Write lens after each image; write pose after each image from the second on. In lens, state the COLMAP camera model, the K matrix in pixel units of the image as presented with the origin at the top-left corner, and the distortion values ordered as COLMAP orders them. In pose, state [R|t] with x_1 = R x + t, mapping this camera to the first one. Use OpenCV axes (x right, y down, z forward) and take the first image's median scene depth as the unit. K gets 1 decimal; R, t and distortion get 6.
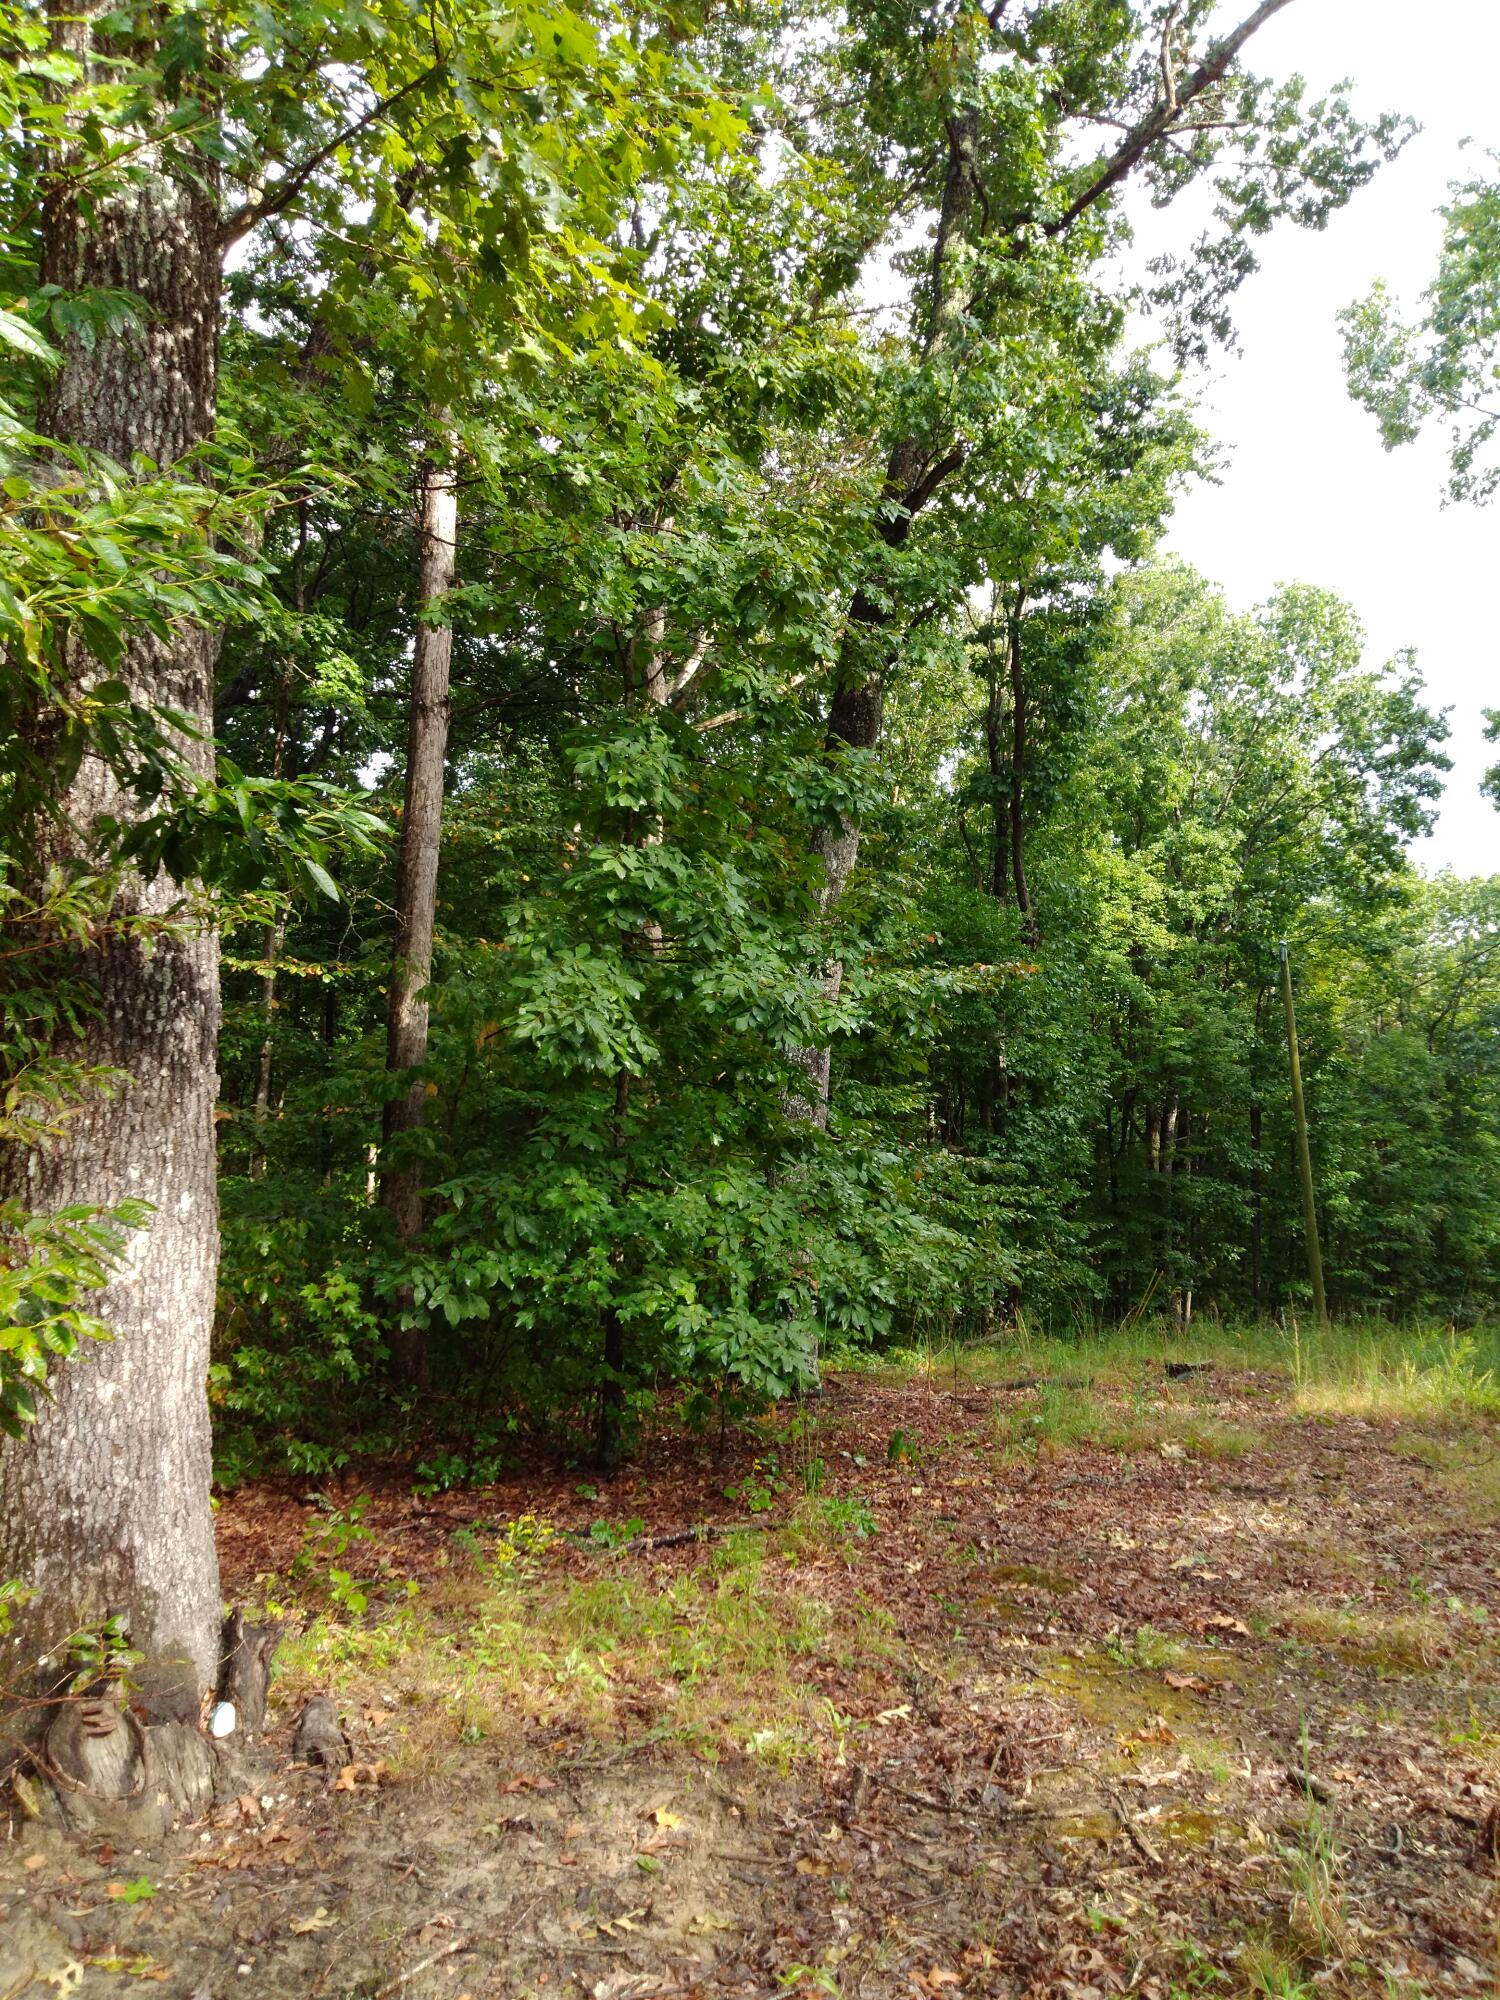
lens RADIAL K [[1444.3, 0, 765.2], [0, 1444.3, 989.2], [0, 0, 1]] dist [0.100995, -0.155110]
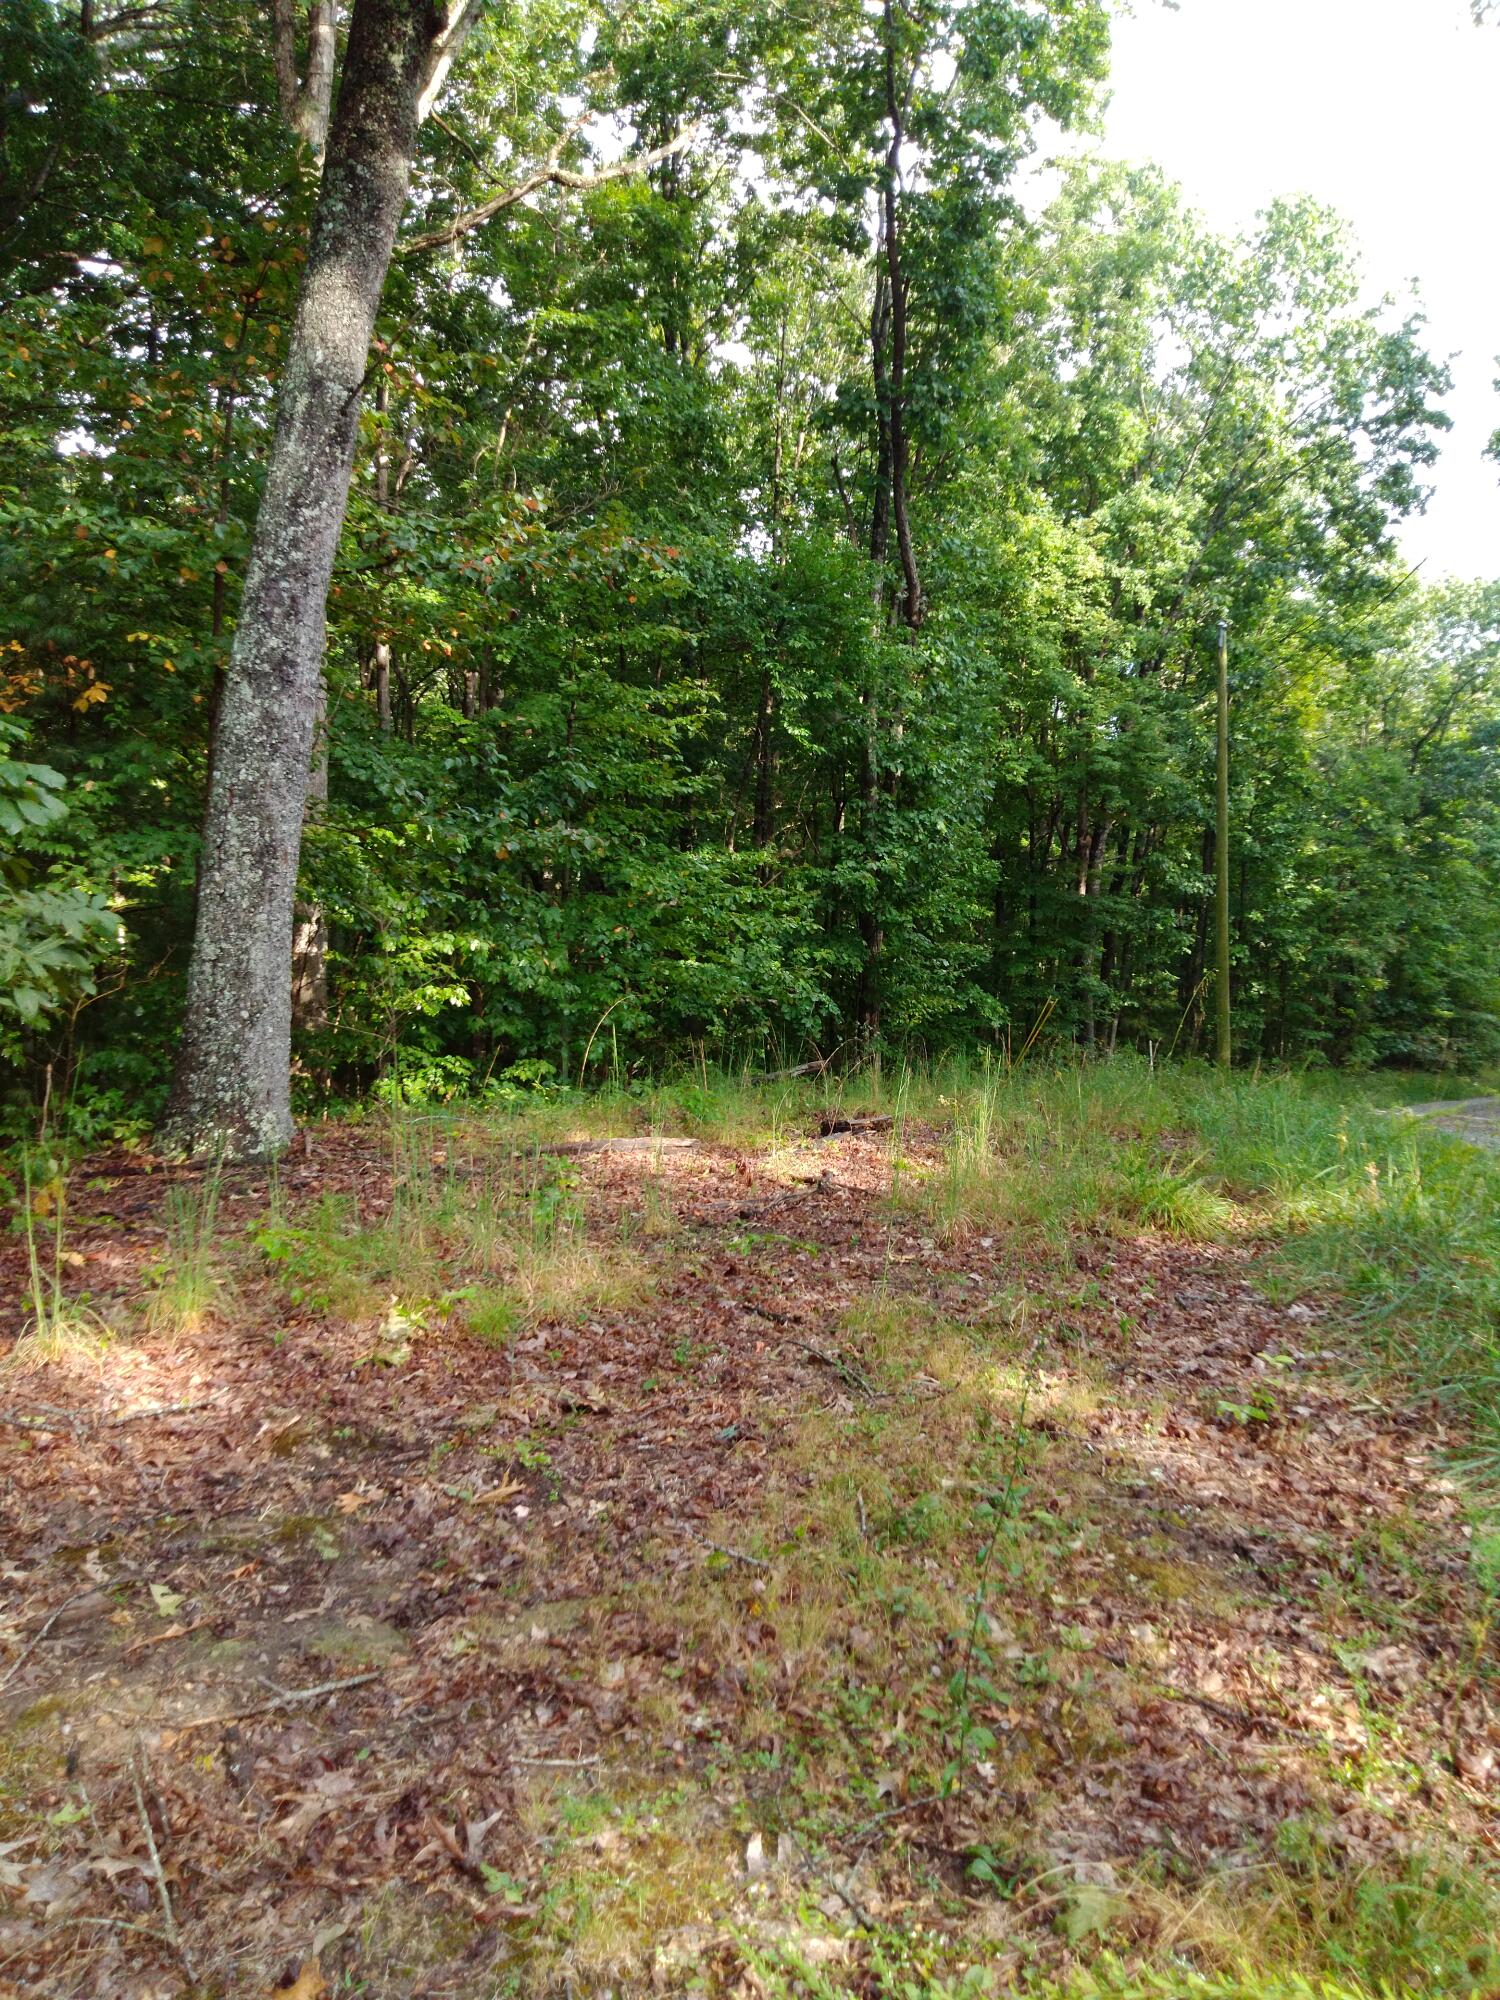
lens RADIAL K [[1467.4, 0, 781.6], [0, 1467.4, 996.5], [0, 0, 1]] dist [0.099959, -0.167152]
pose [[0.999735, 0.017610, 0.014851, 0.070522], [-0.020099, 0.981795, 0.188876, 0.018969], [-0.011255, -0.189125, 0.981889, 0.088428]]
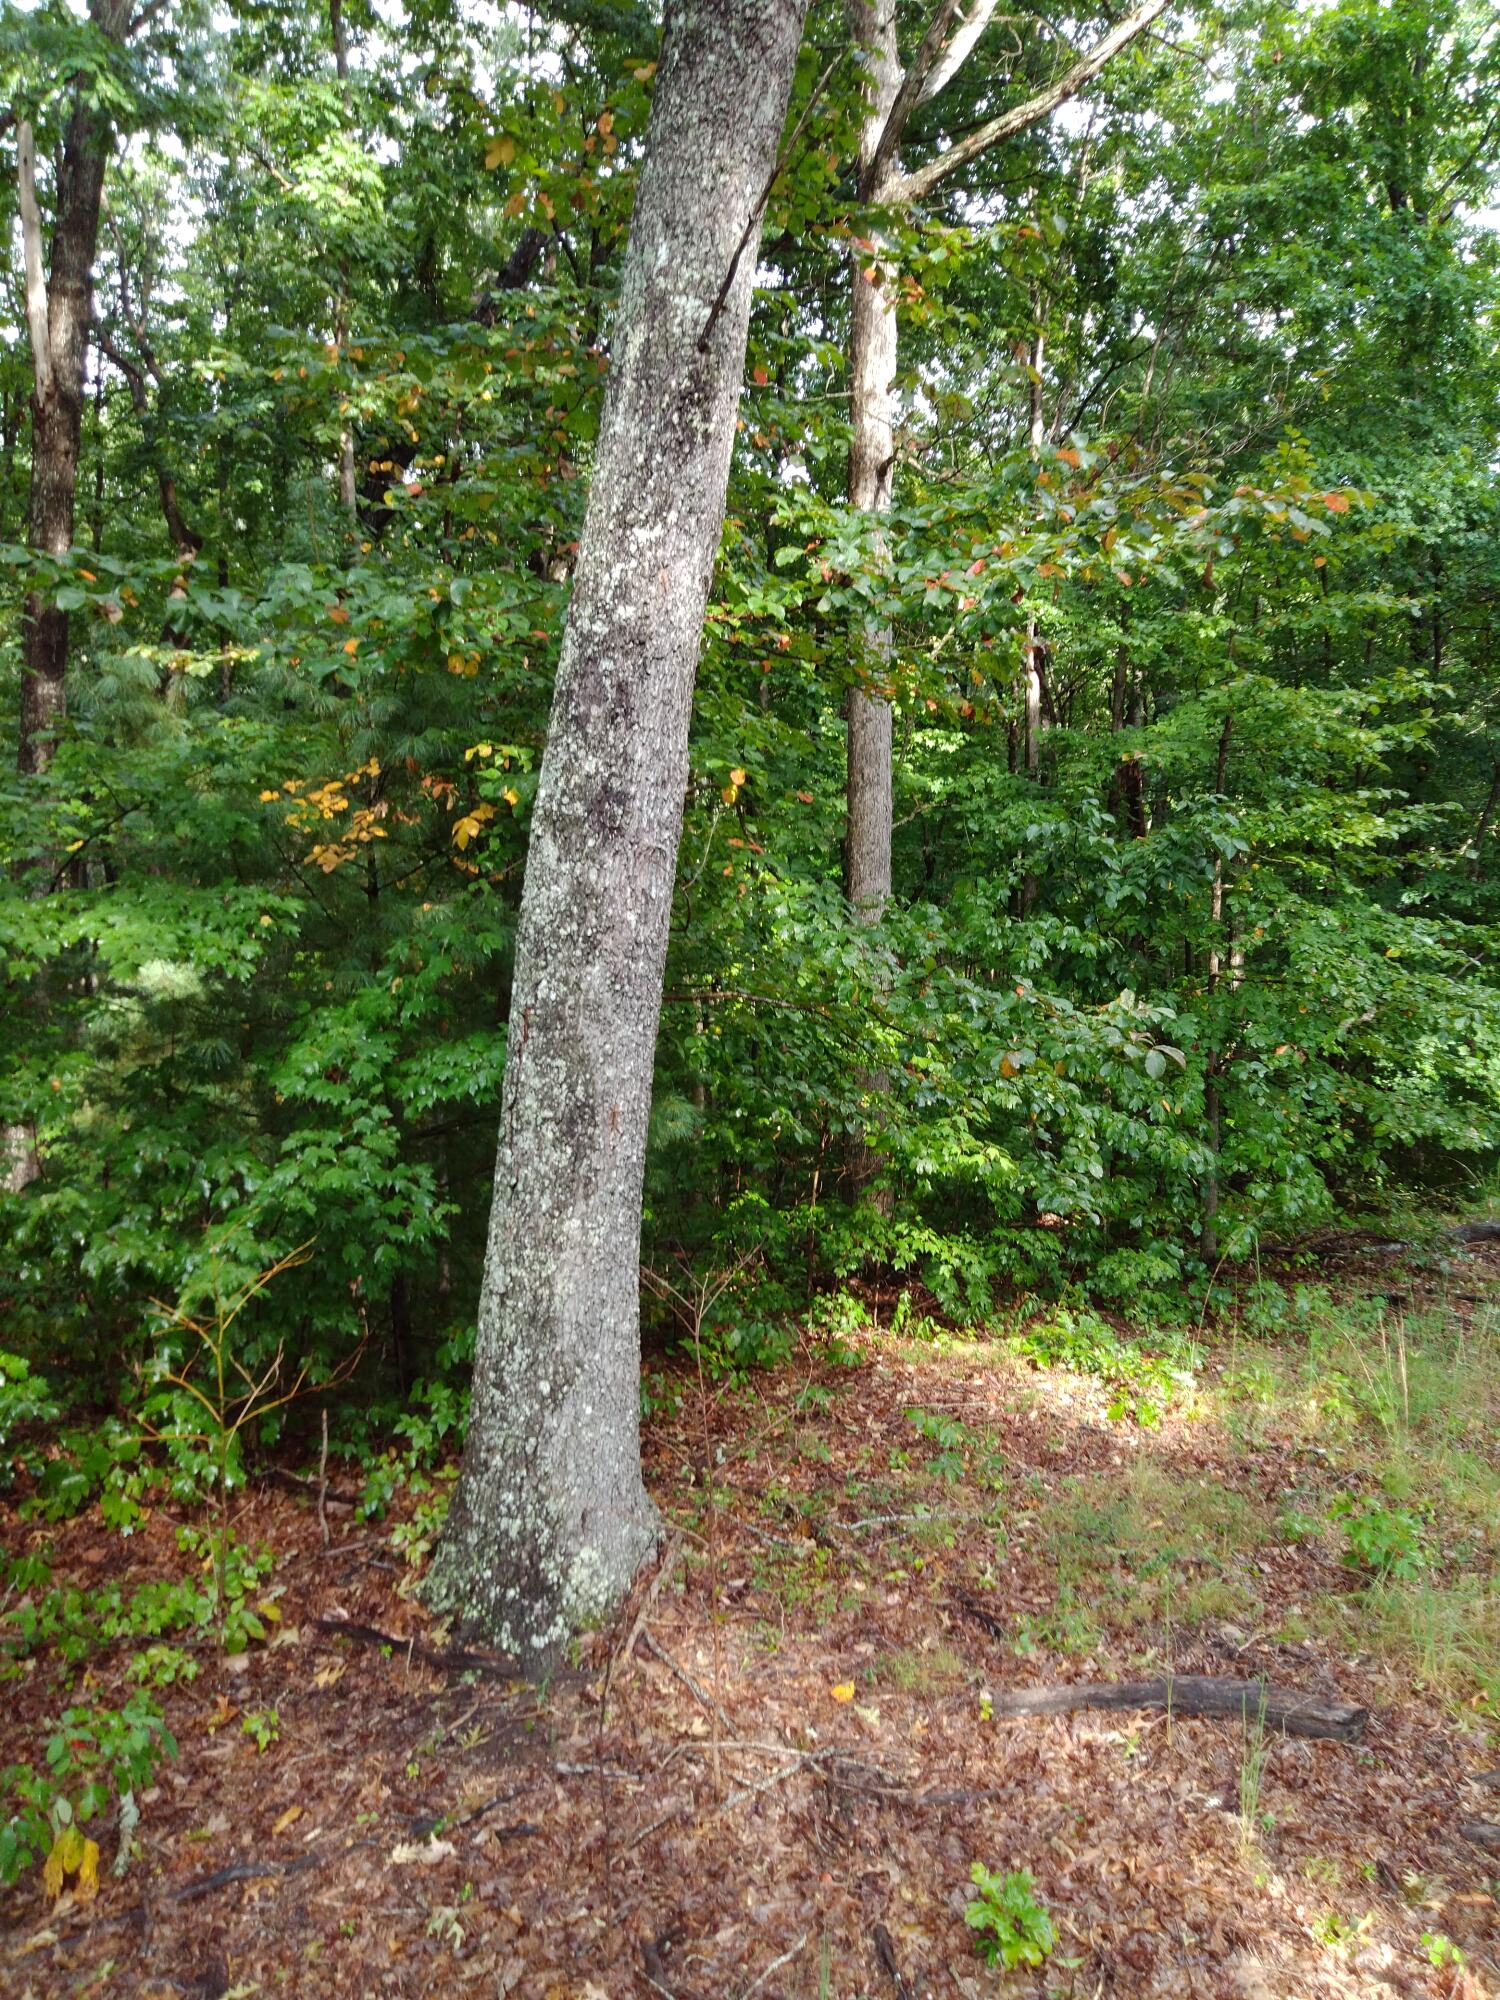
lens RADIAL K [[1444.3, 0, 765.2], [0, 1444.3, 989.2], [0, 0, 1]] dist [0.100995, -0.155110]
pose [[0.889606, 0.030035, -0.455741, 0.069891], [0.067863, 0.978066, 0.196928, 0.006271], [0.451659, -0.206116, 0.868055, 0.203039]]
